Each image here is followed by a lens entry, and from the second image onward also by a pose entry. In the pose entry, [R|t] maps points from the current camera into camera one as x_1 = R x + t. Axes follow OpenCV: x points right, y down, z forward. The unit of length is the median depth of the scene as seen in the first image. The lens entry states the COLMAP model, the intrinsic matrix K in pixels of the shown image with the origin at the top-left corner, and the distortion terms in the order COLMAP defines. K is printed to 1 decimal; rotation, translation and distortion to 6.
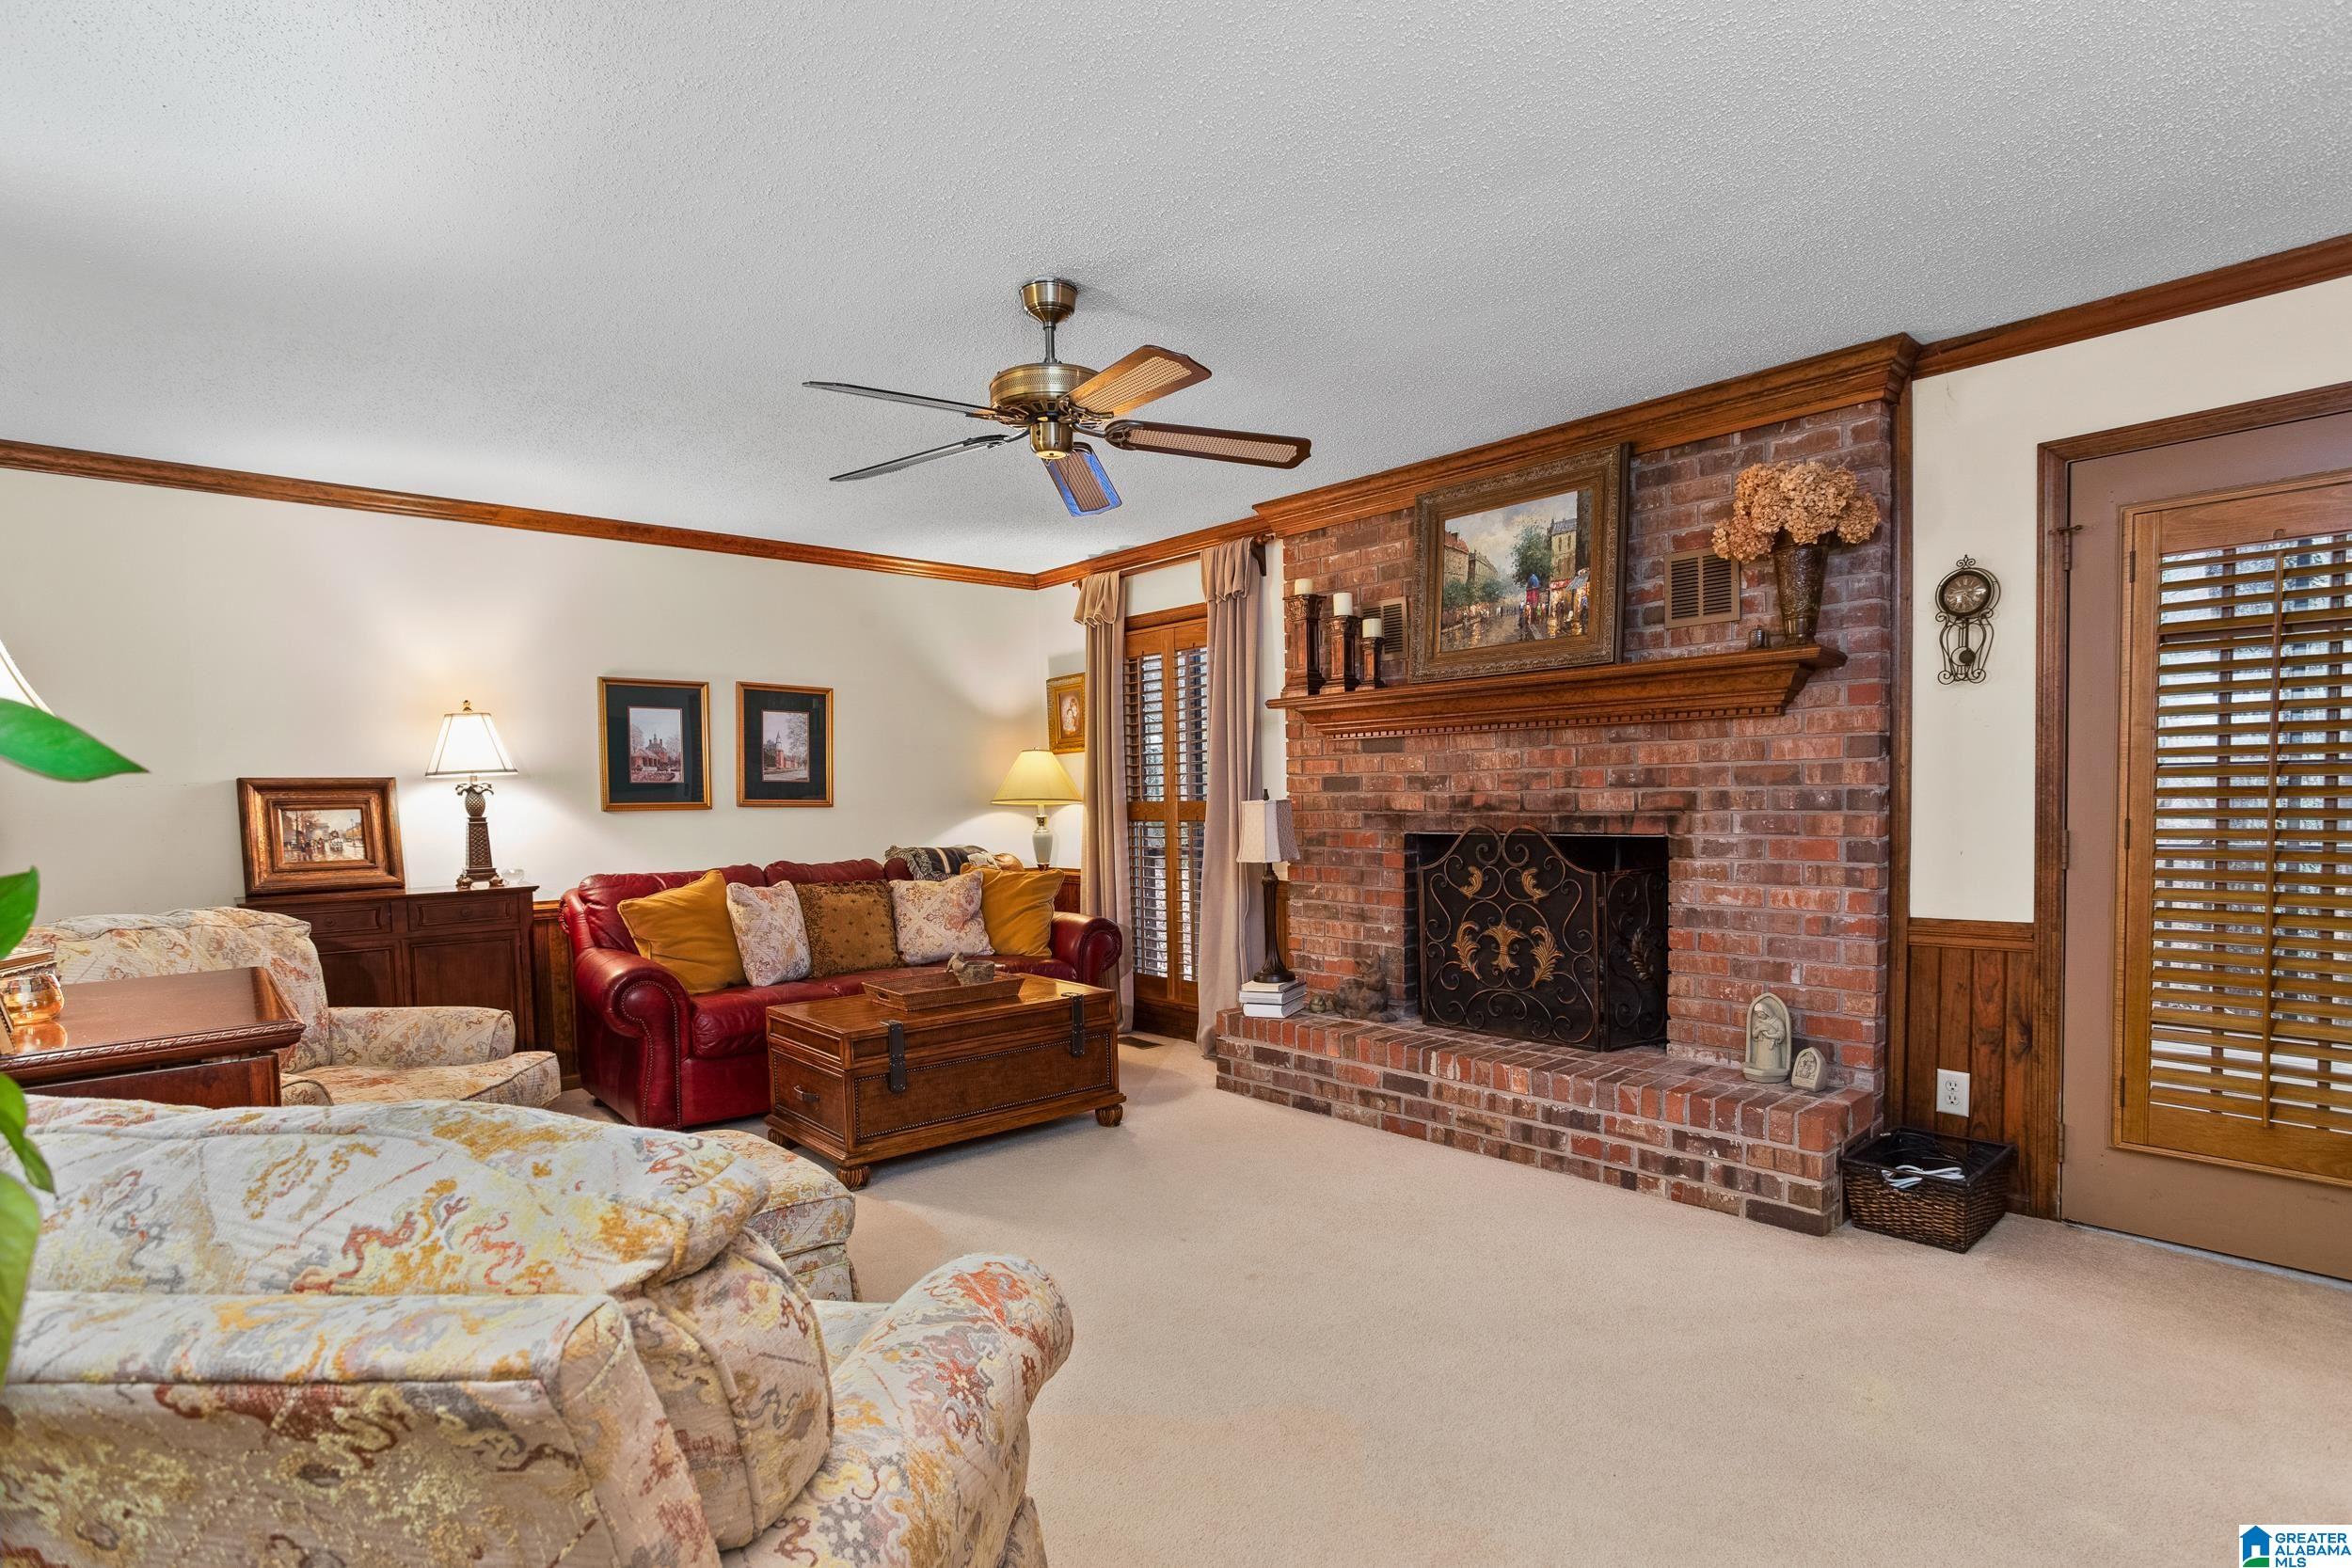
lens RADIAL K [[1178.6, 0, 1174.3], [0, 1178.6, 837.5], [0, 0, 1]] dist [-0.054075, 0.037267]
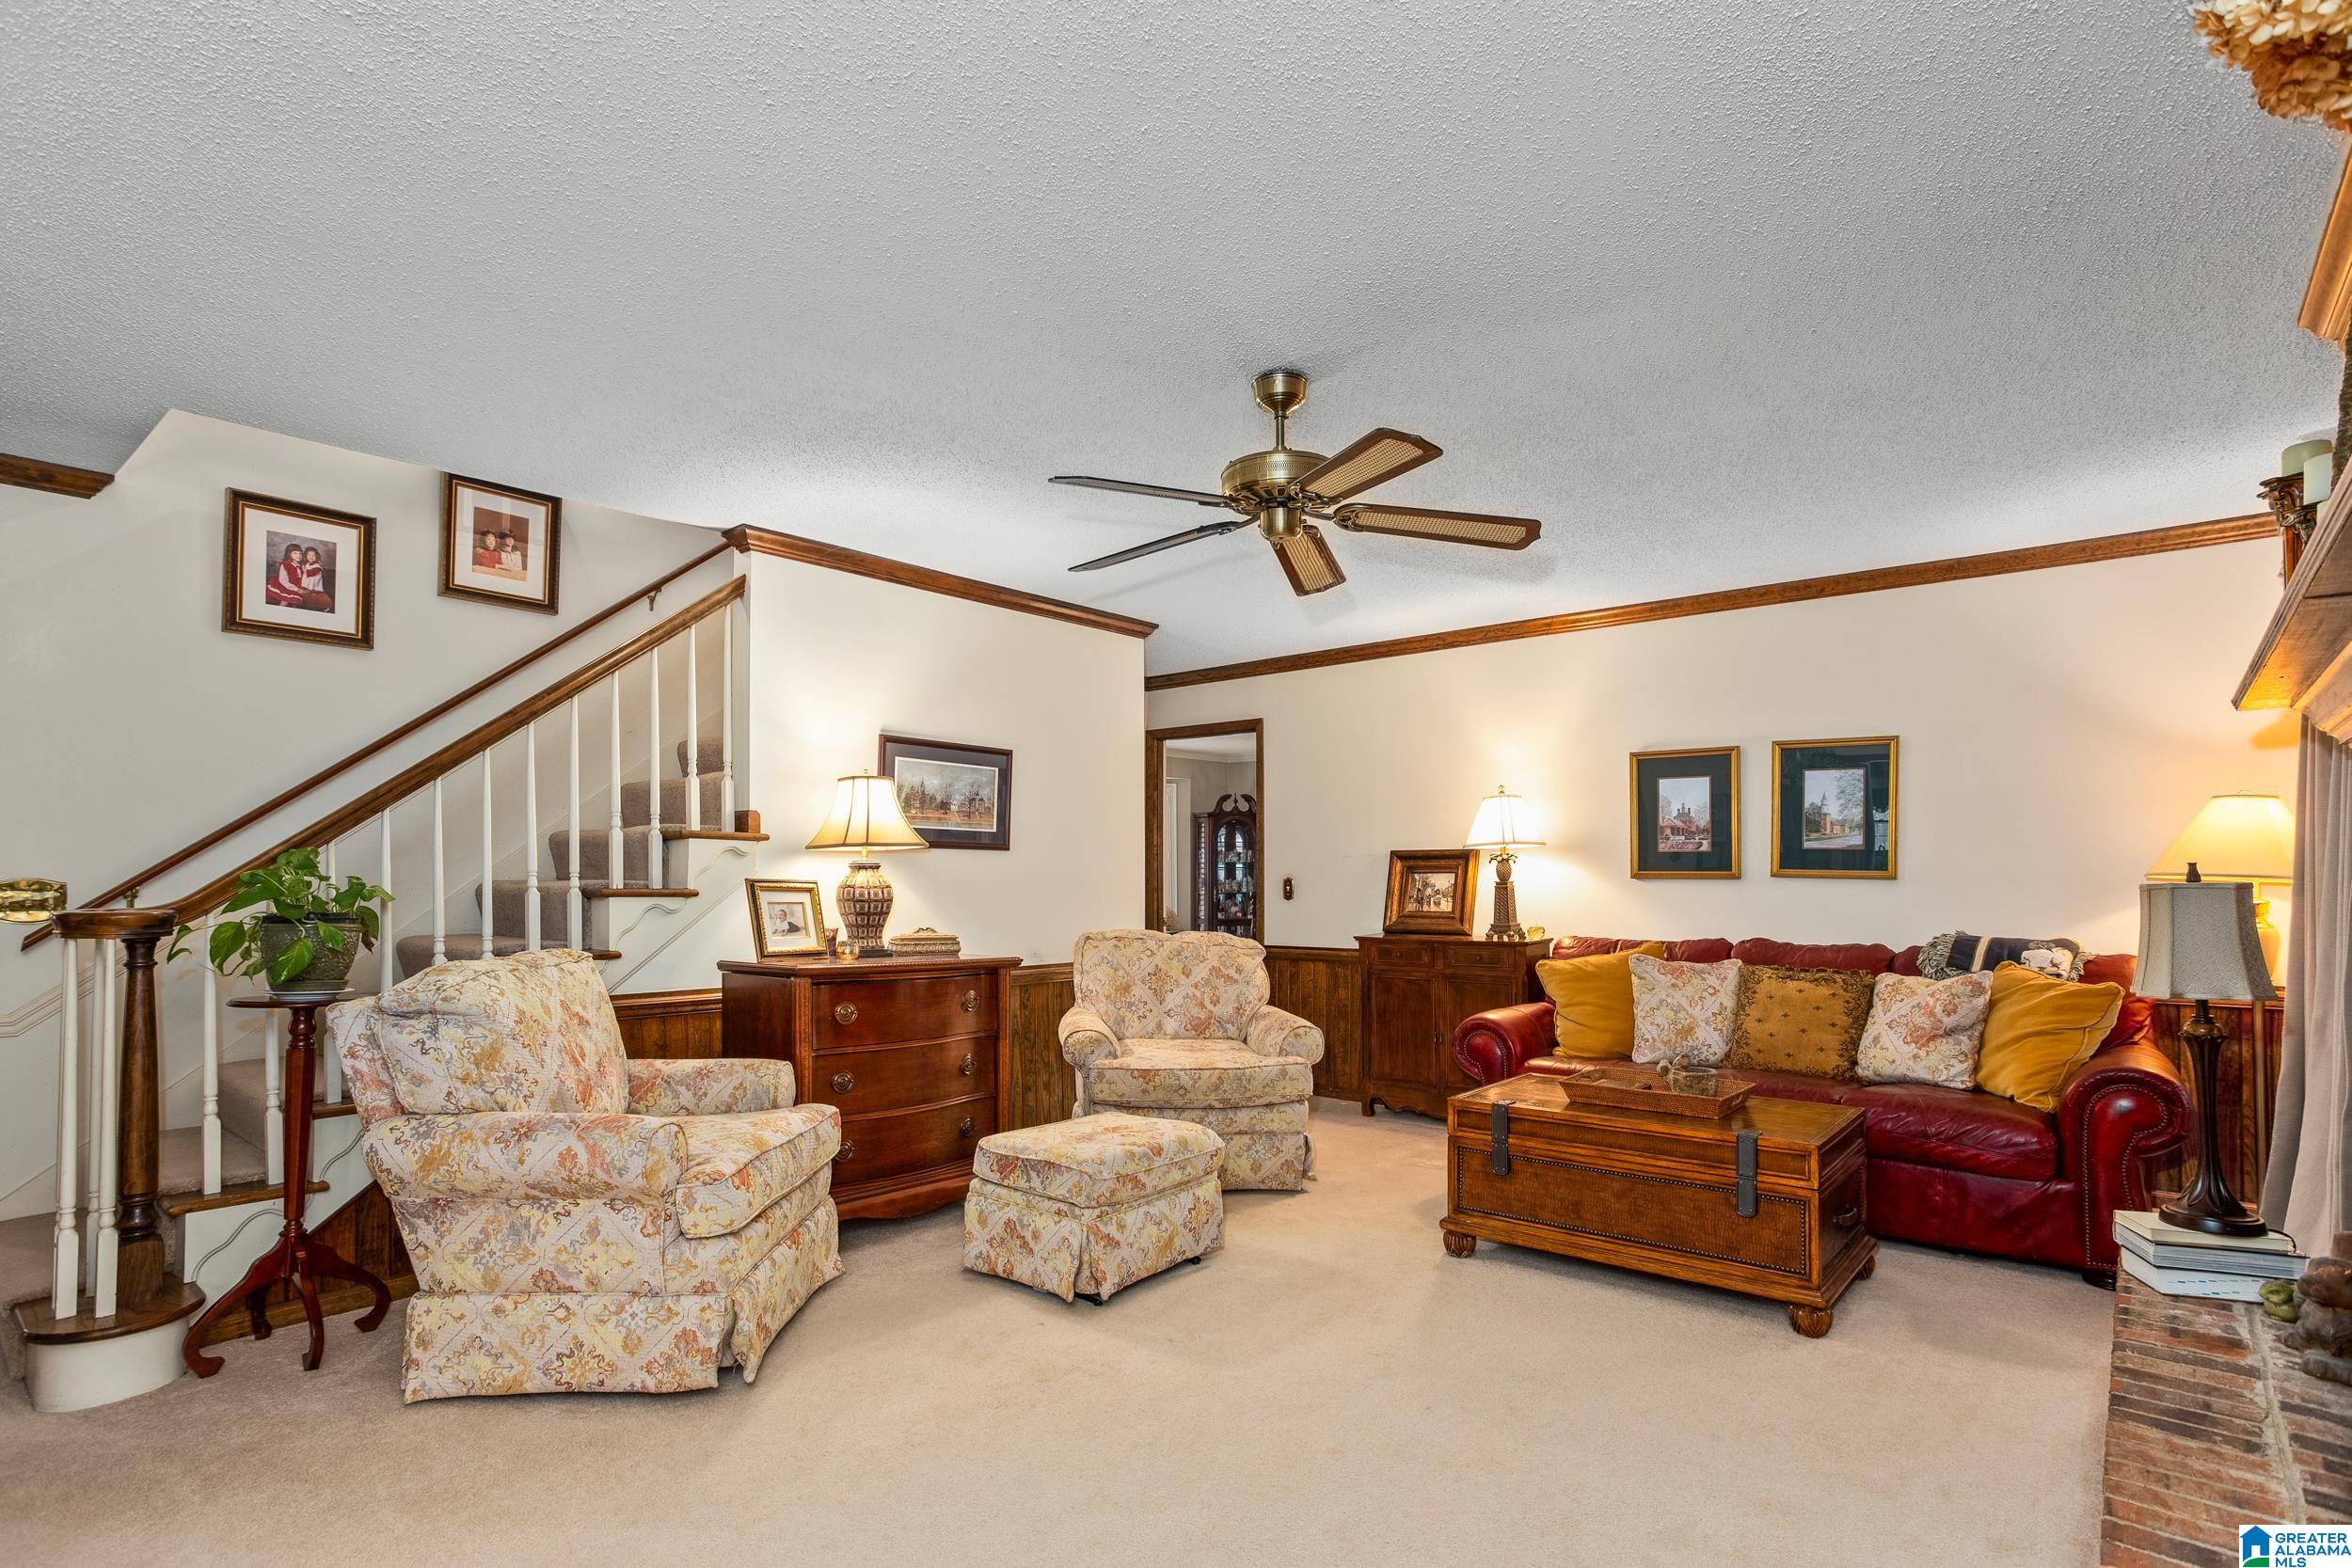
lens RADIAL K [[1178.6, 0, 1174.3], [0, 1178.6, 837.5], [0, 0, 1]] dist [-0.054075, 0.037267]
pose [[0.132226, -0.015240, -0.991102, 0.508486], [-0.036885, 0.999114, -0.020284, -0.022971], [0.990533, 0.039238, 0.131546, 0.441515]]
